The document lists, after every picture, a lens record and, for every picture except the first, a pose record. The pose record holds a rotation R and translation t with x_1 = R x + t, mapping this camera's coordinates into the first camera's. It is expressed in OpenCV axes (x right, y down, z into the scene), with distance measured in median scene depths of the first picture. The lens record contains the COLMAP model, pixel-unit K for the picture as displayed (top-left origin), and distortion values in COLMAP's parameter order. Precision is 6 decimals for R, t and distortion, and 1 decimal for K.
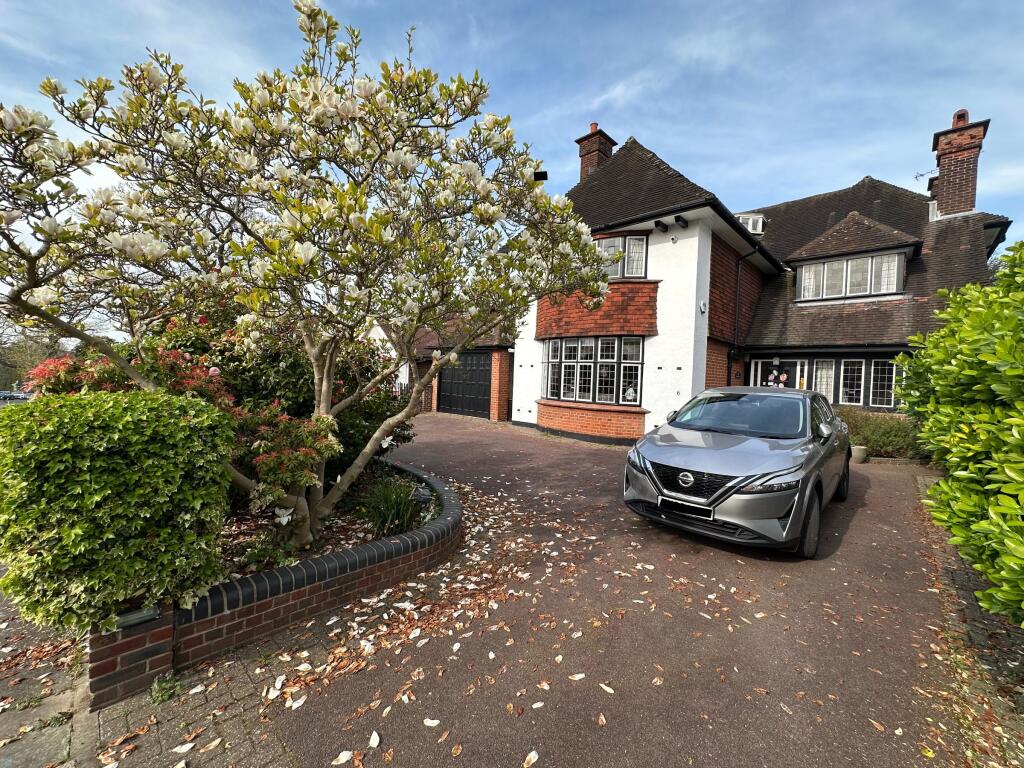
lens RADIAL K [[407.5, 0, 512.0], [0, 407.5, 384.0], [0, 0, 1]] dist [0.001410, 0.000295]
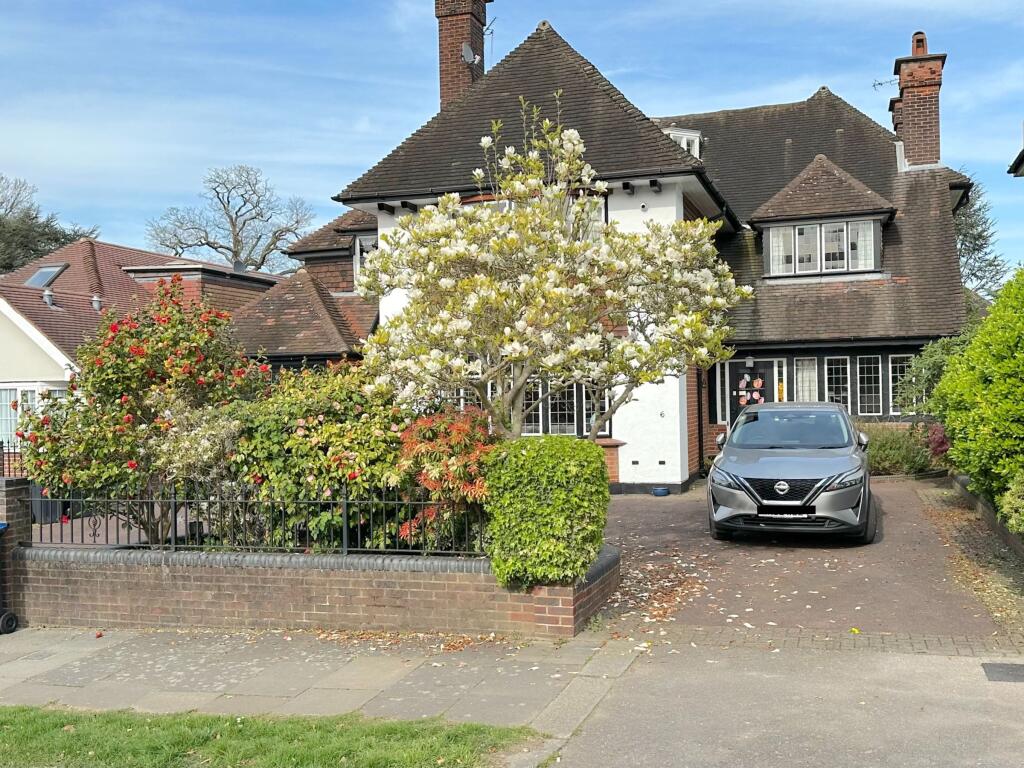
lens RADIAL K [[1002.4, 0, 512.0], [0, 1002.4, 384.0], [0, 0, 1]] dist [0.157329, -0.286825]
pose [[0.902026, -0.052688, 0.428455, -0.538372], [0.062208, 0.998029, -0.008238, -0.030486], [-0.427176, 0.034084, 0.903526, -0.466409]]
